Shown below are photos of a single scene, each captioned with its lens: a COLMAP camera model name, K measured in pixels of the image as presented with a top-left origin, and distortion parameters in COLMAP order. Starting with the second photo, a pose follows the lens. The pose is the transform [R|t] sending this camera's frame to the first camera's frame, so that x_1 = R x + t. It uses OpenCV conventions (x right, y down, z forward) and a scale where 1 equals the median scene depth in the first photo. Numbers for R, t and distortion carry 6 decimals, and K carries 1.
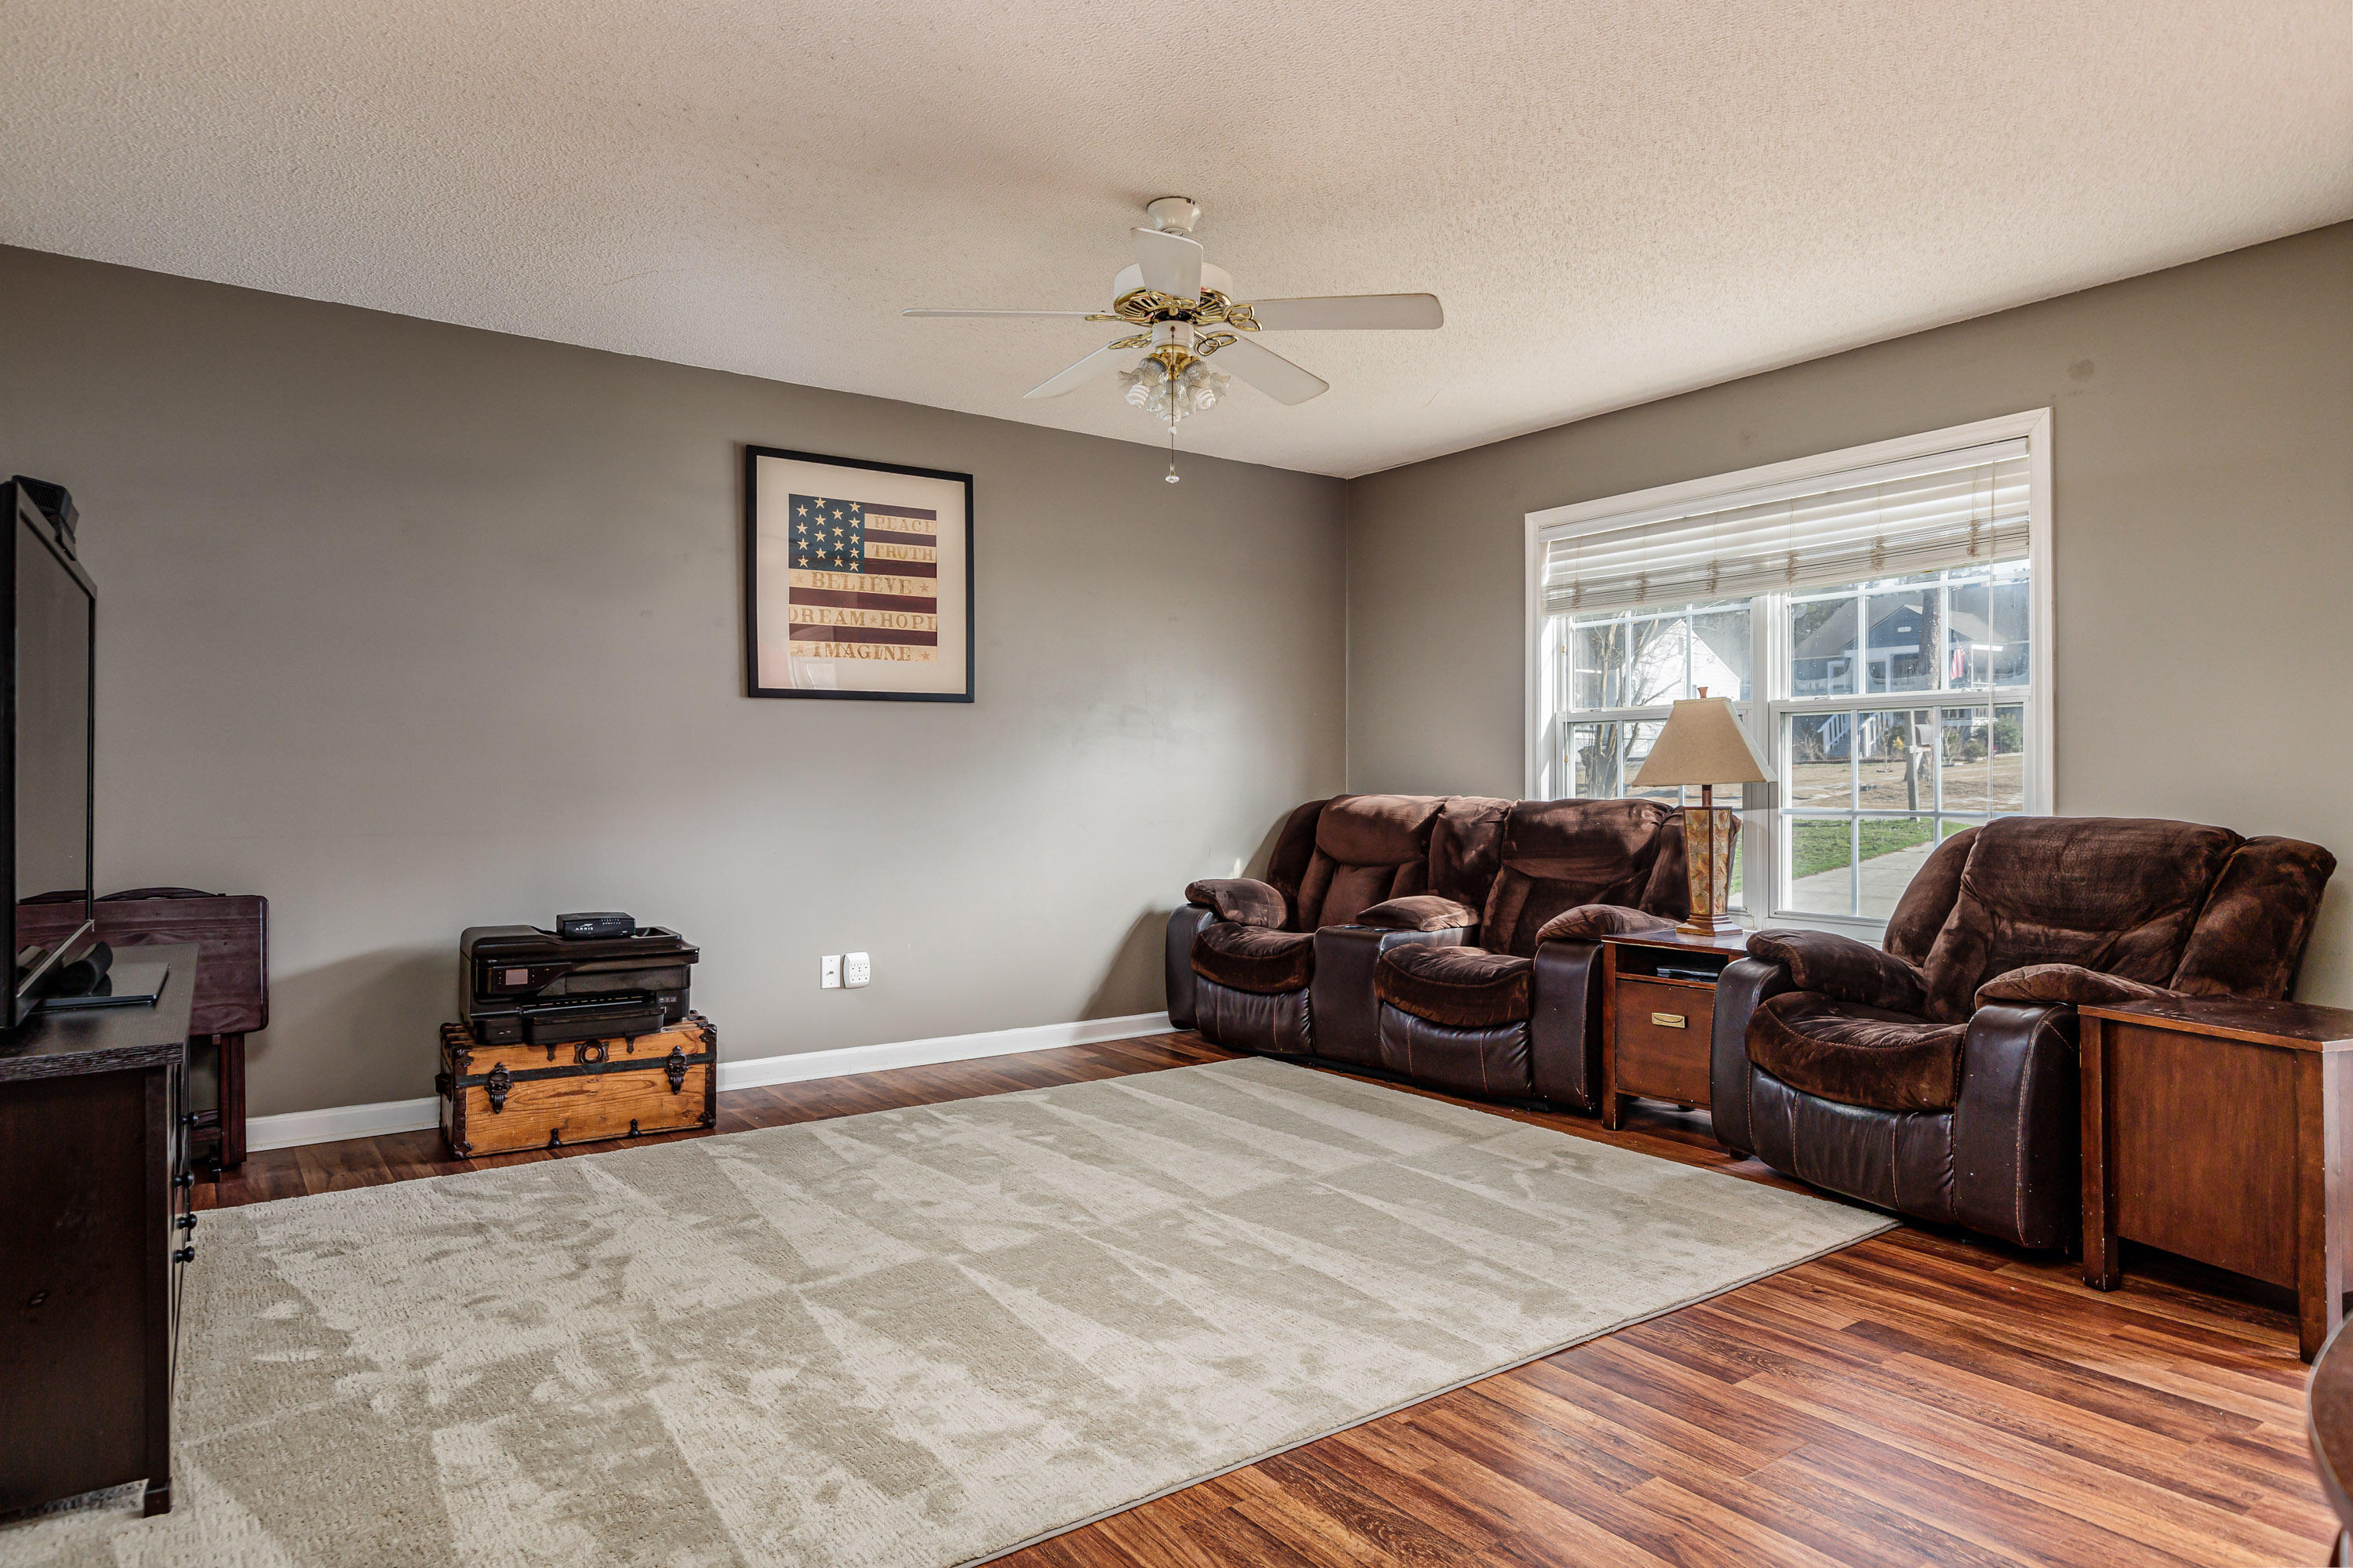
lens RADIAL K [[1369.2, 0, 1176.5], [0, 1369.2, 784.0], [0, 0, 1]] dist [0.007199, -0.000073]
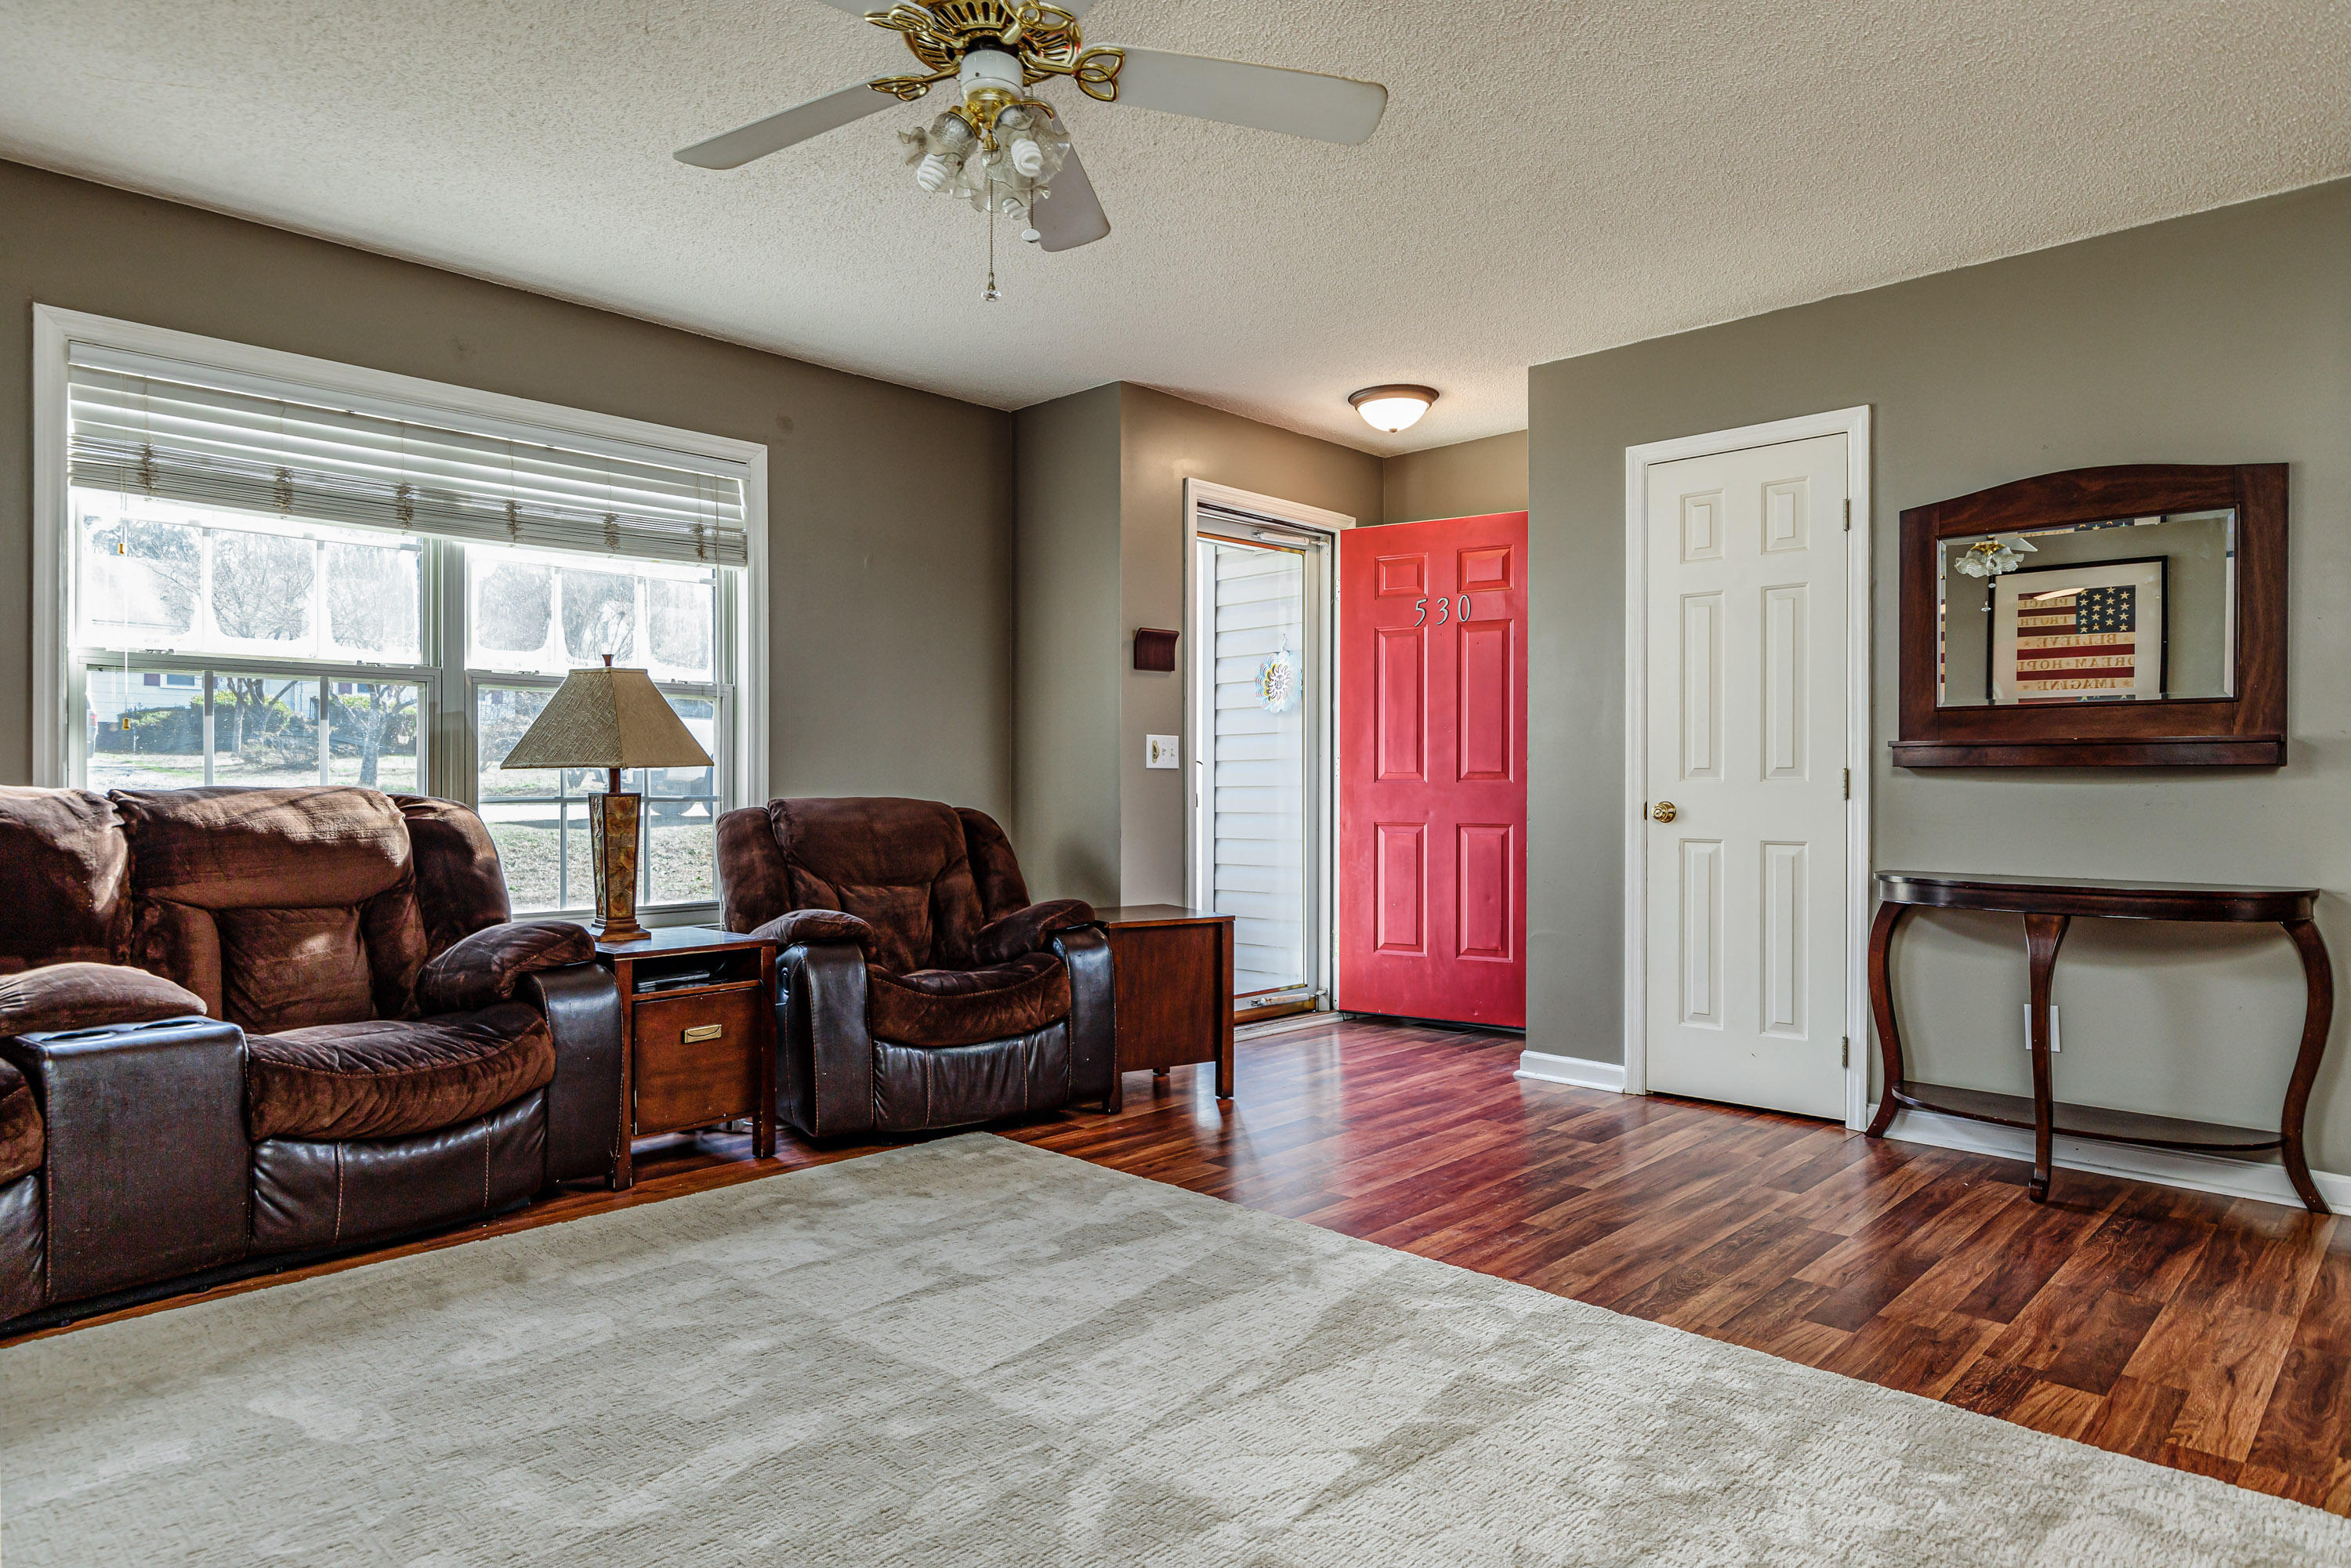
lens RADIAL K [[1367.9, 0, 1175.5], [0, 1367.9, 784.0], [0, 0, 1]] dist [0.007199, -0.000073]
pose [[-0.166095, -0.000883, 0.986109, -0.571933], [-0.003790, 0.999993, 0.000257, 0.010192], [-0.986102, -0.003694, -0.166098, 0.860711]]
